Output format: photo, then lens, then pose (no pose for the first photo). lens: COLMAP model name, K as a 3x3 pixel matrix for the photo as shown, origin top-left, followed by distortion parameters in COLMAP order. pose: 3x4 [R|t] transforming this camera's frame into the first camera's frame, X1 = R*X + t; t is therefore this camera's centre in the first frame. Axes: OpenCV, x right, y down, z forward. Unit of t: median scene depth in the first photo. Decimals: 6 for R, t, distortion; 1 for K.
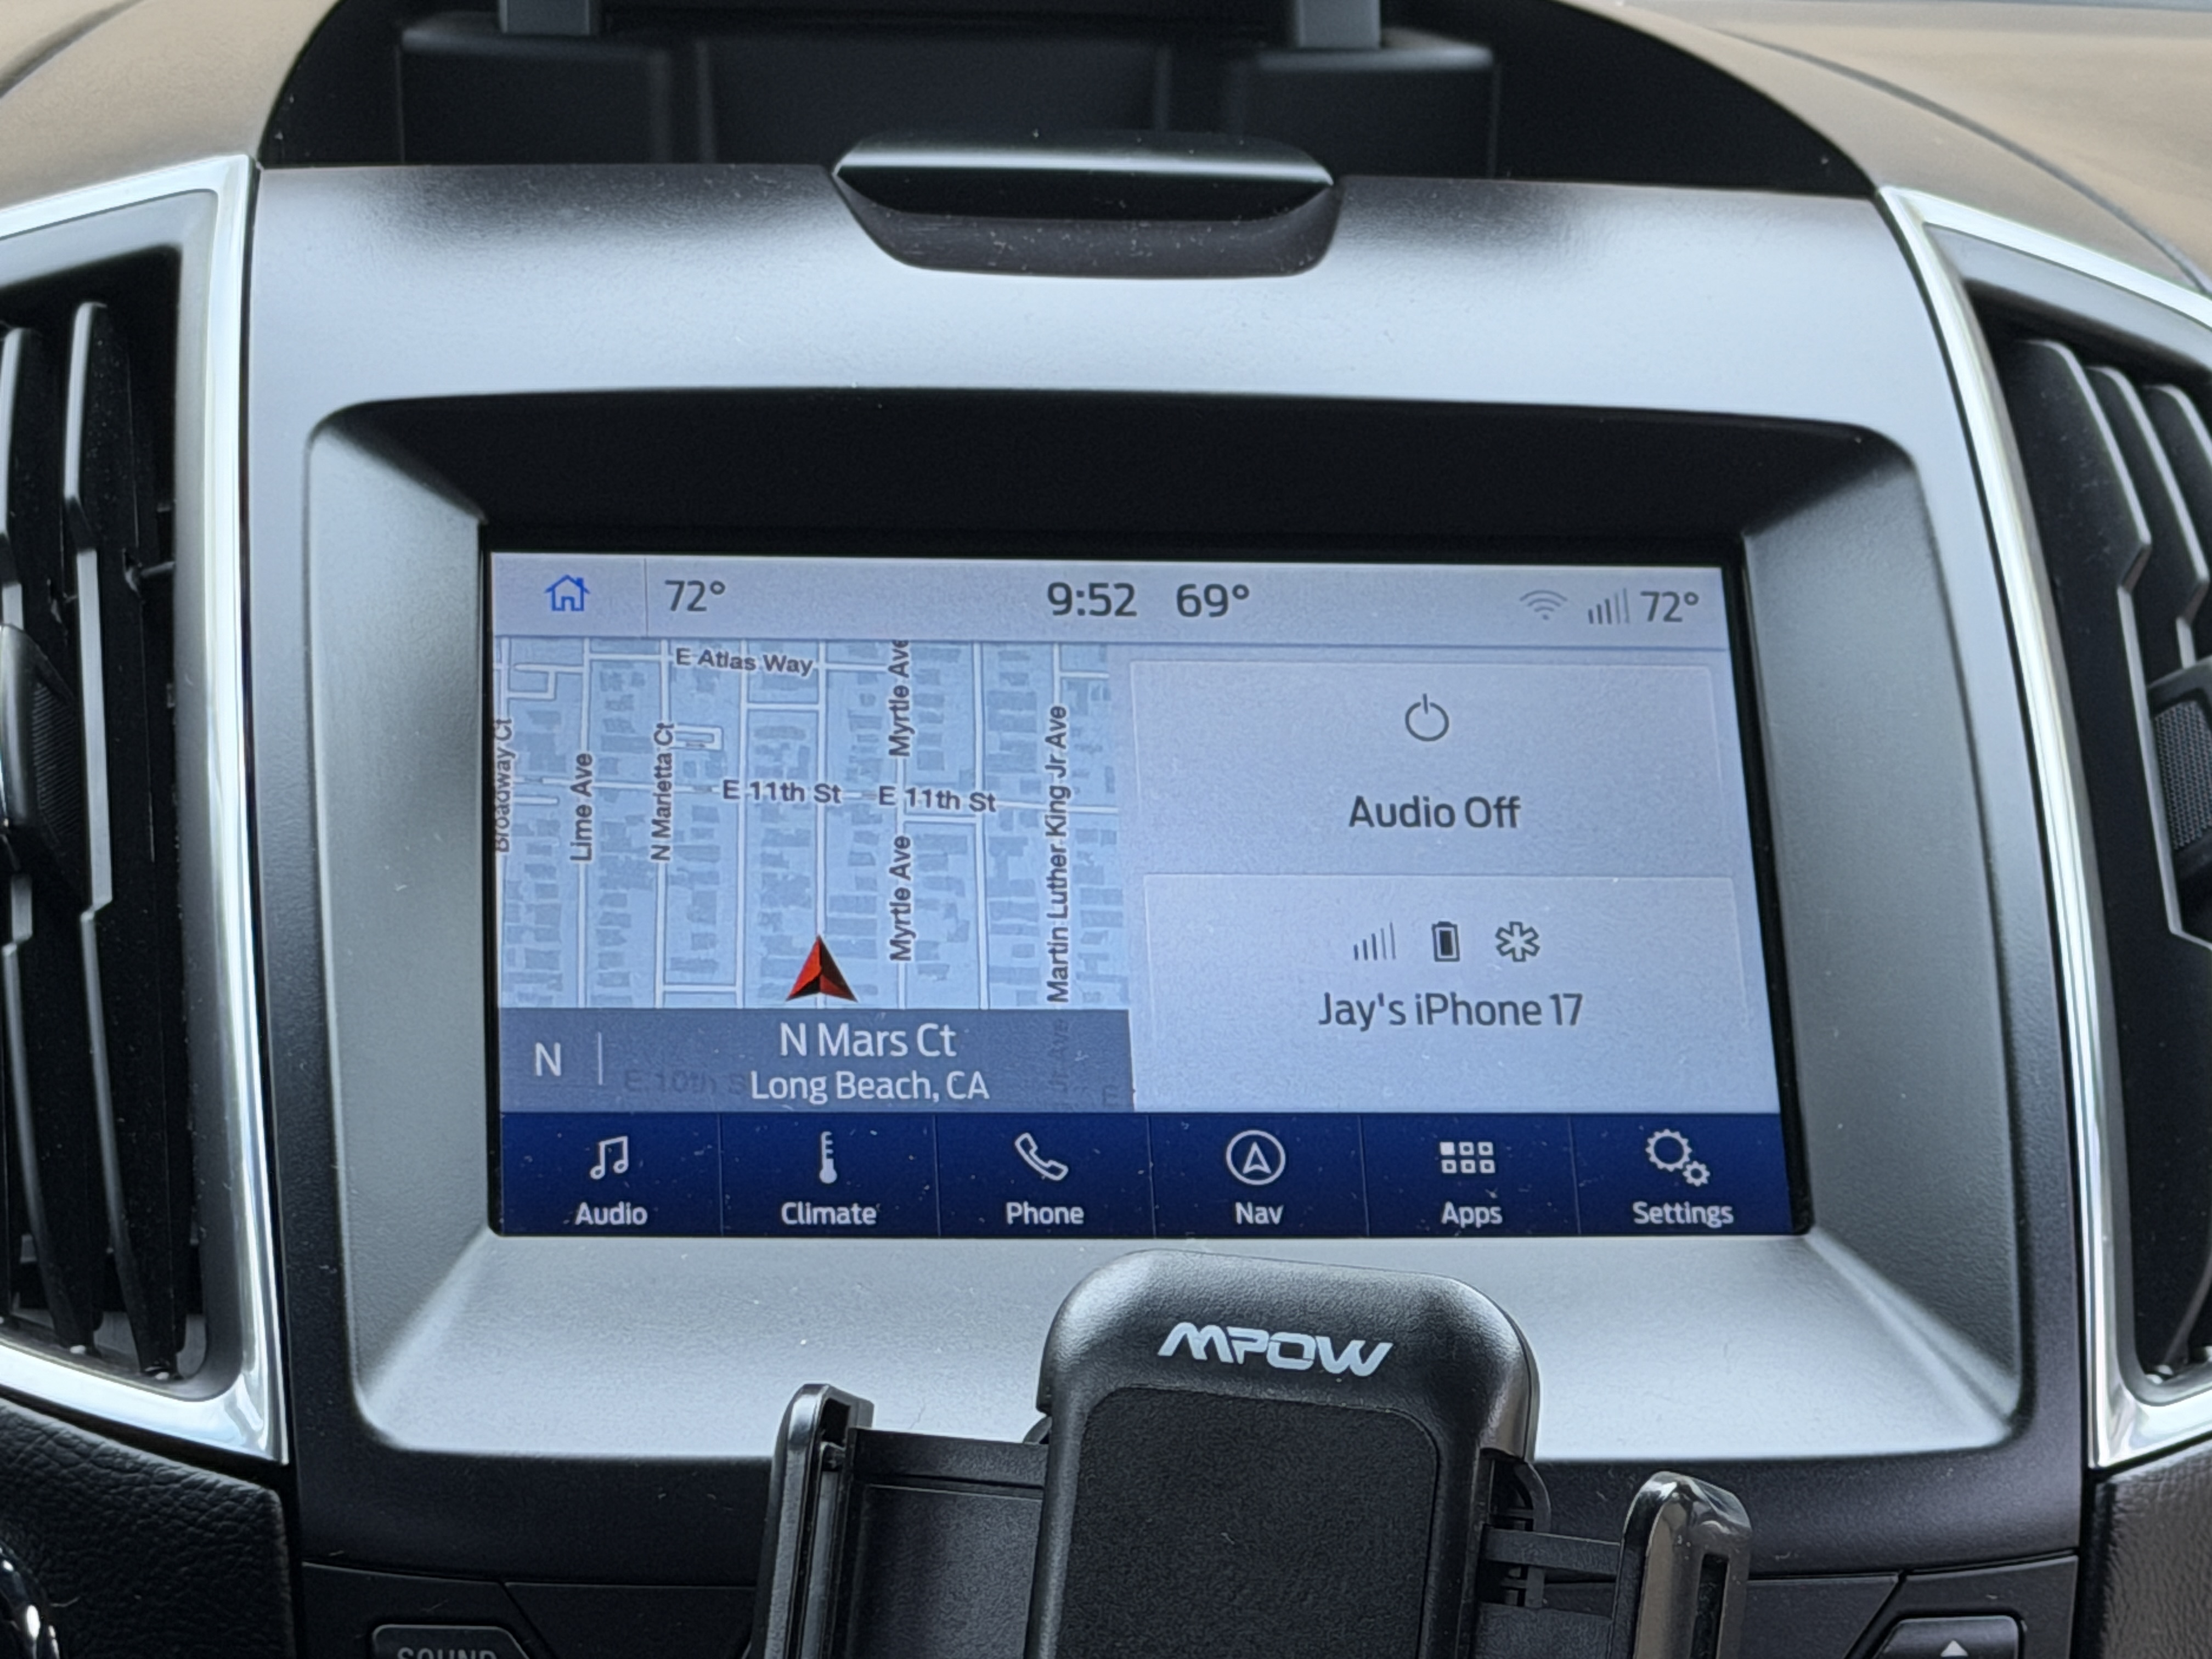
lens RADIAL K [[6574.1, 0, 1100.5], [0, 6574.1, 831.7], [0, 0, 1]] dist [-0.099583, 0.000000]
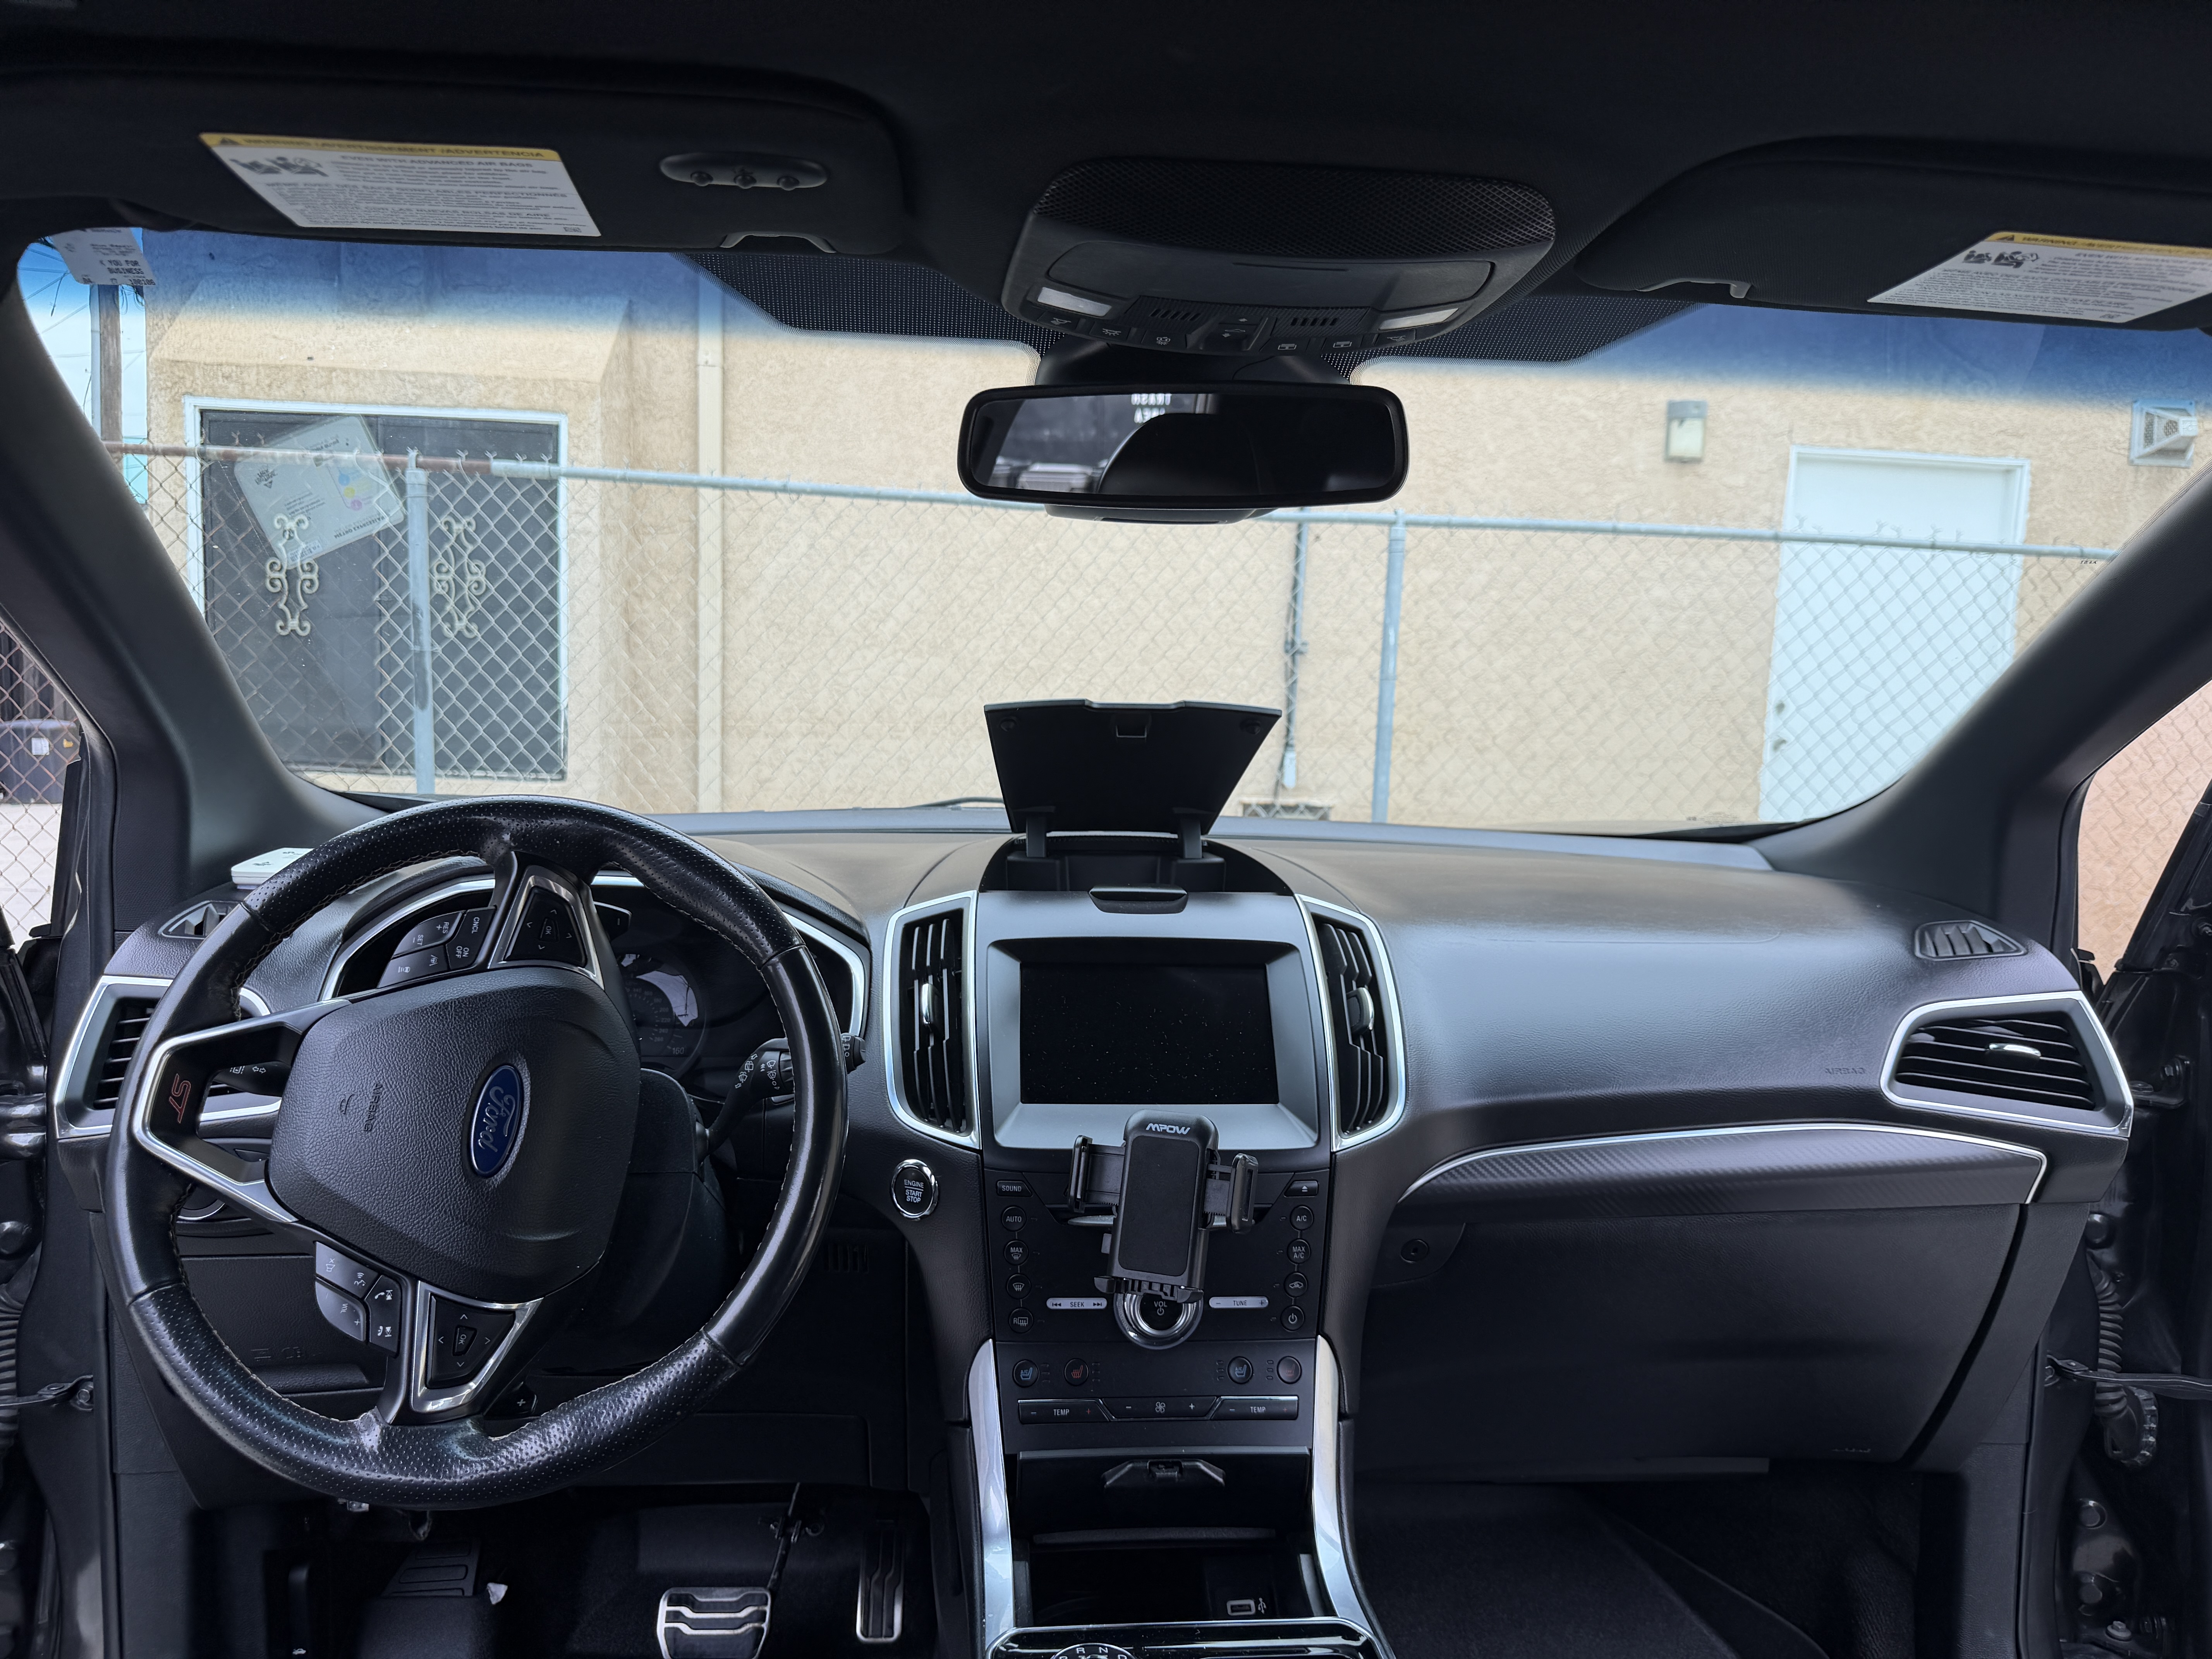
lens RADIAL K [[1531.7, 0, 1097.6], [0, 1531.7, 832.9], [0, 0, 1]] dist [0.017020, -0.022565]
pose [[0.998772, -0.003661, -0.049414, 0.028699], [-0.001277, 0.995033, -0.099540, -0.032040], [0.049533, 0.099481, 0.993806, -0.229076]]
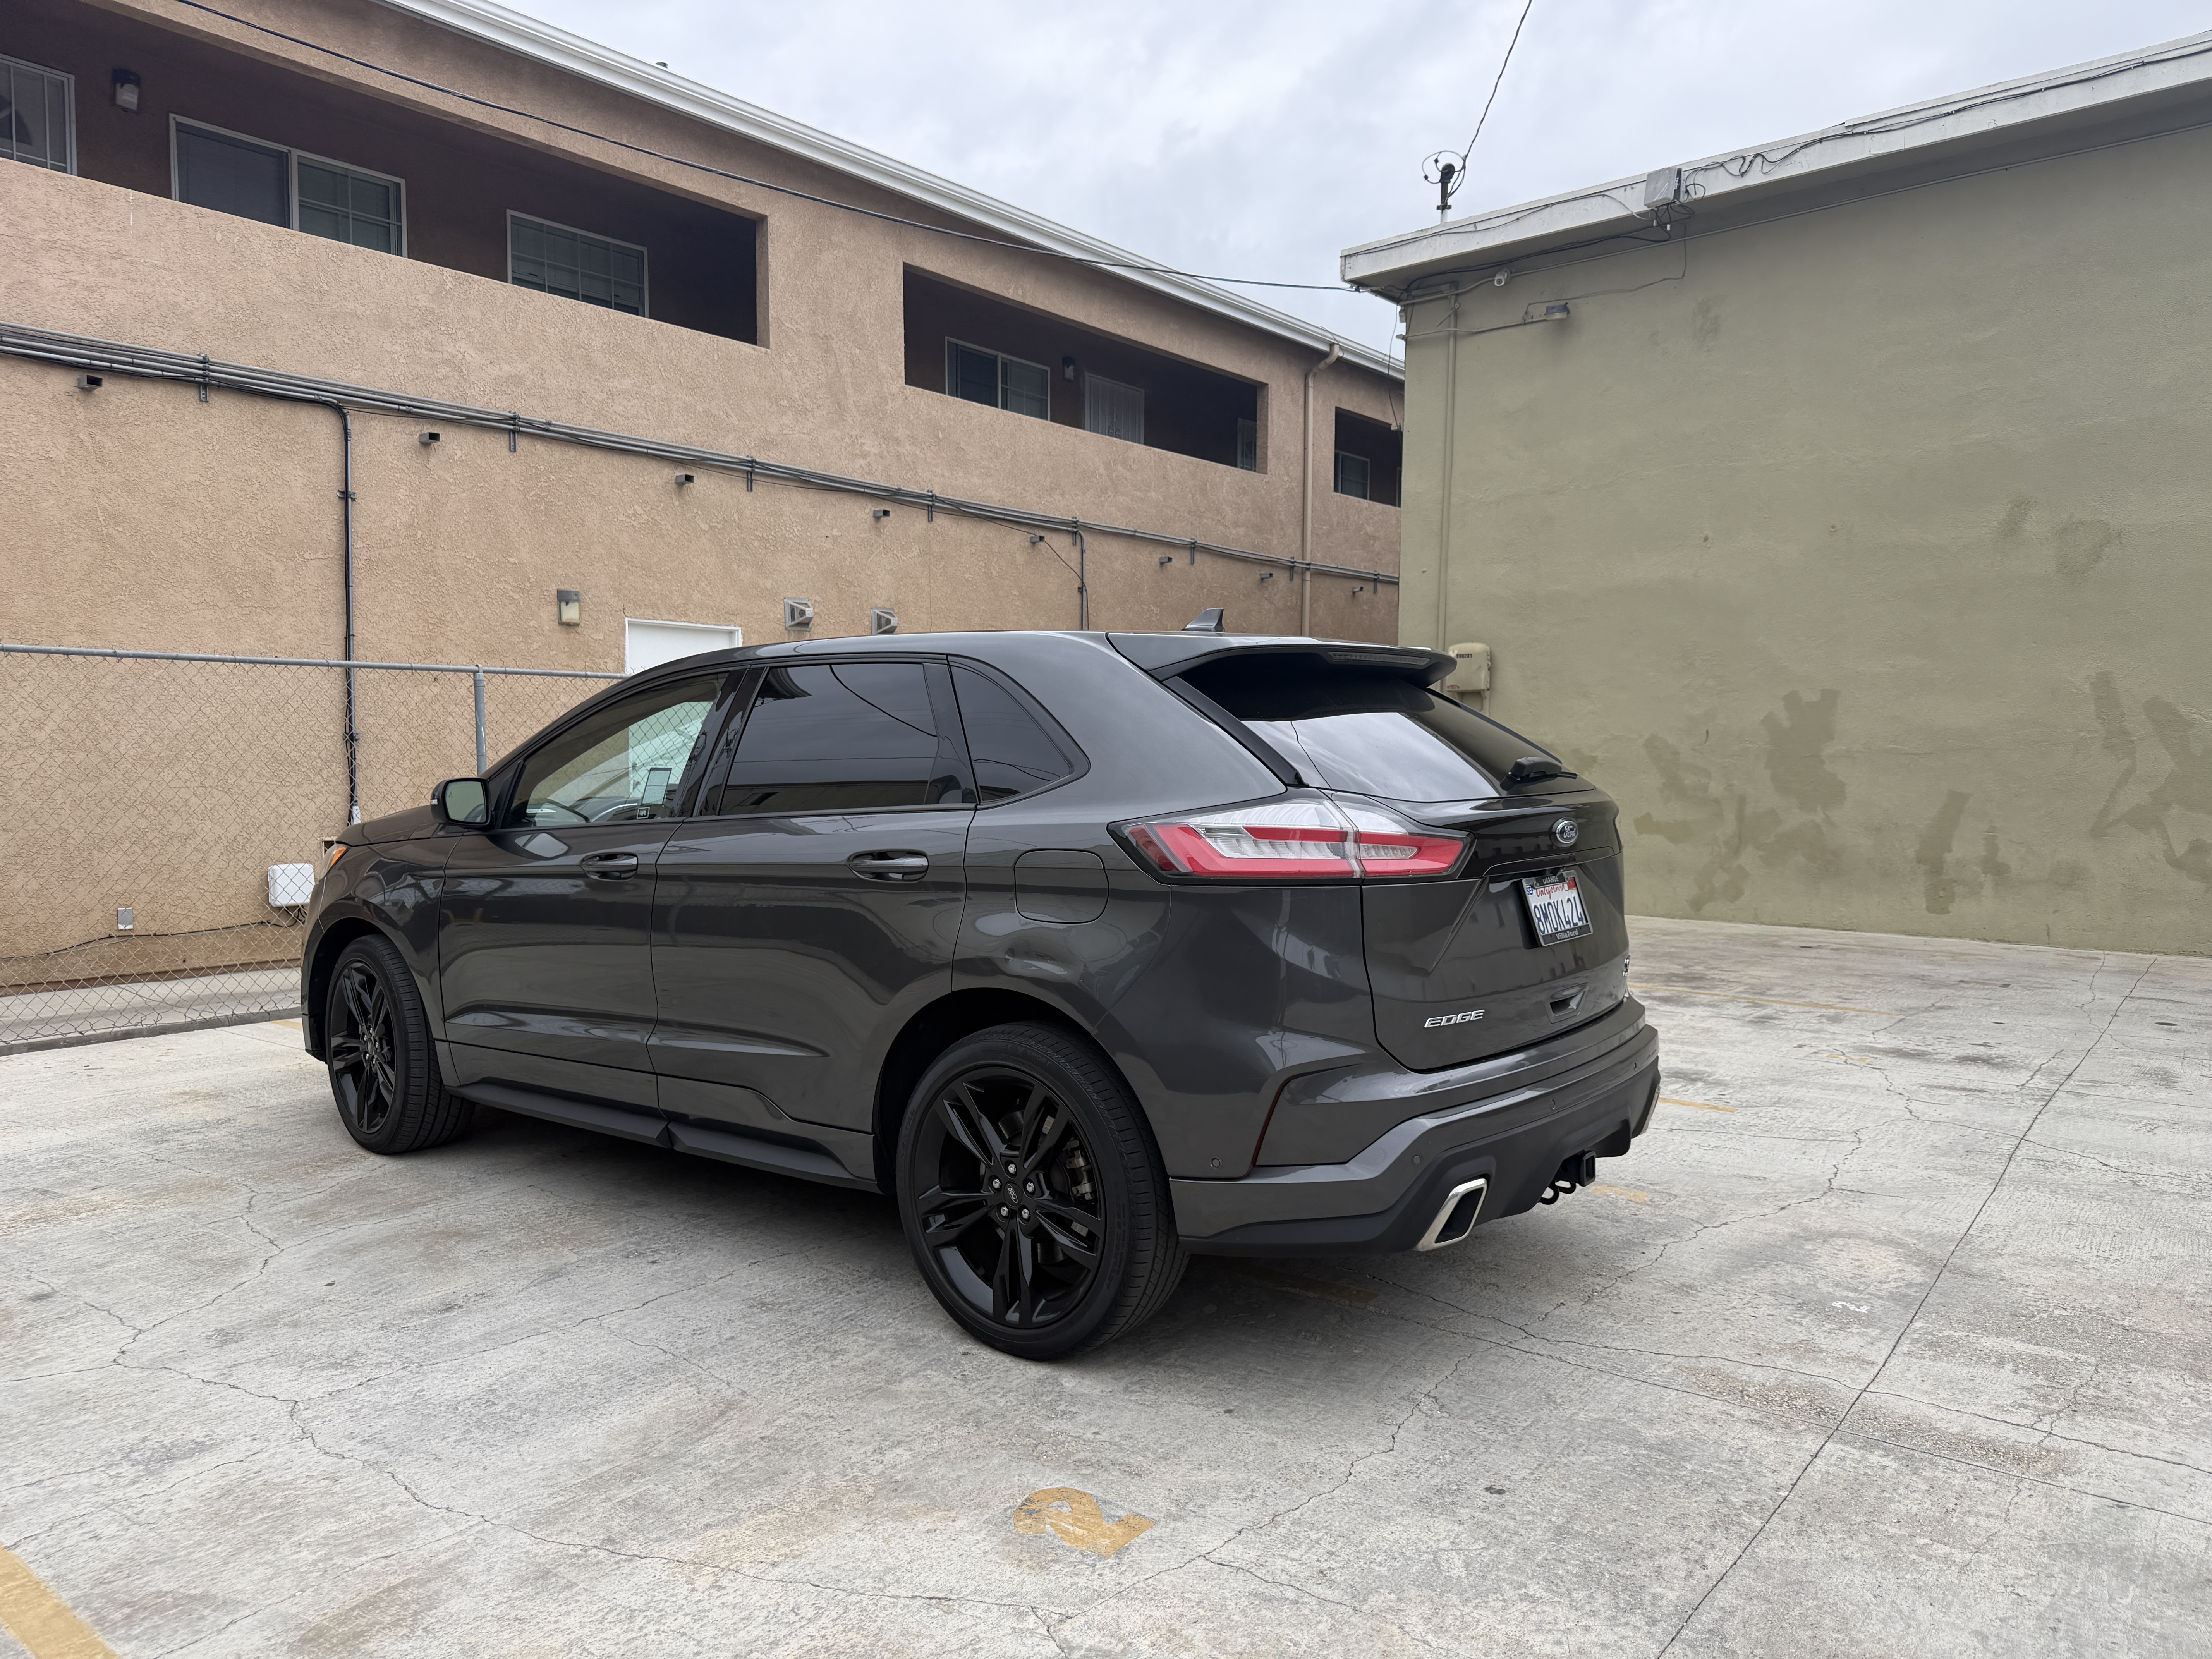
lens RADIAL K [[1531.7, 0, 1114.0], [0, 1531.7, 828.5], [0, 0, 1]] dist [0.017020, -0.022565]
pose [[0.714667, -0.082156, 0.694623, -3.971958], [0.178351, 0.981656, -0.067393, 0.949285], [-0.676344, 0.172050, 0.716210, -5.785345]]
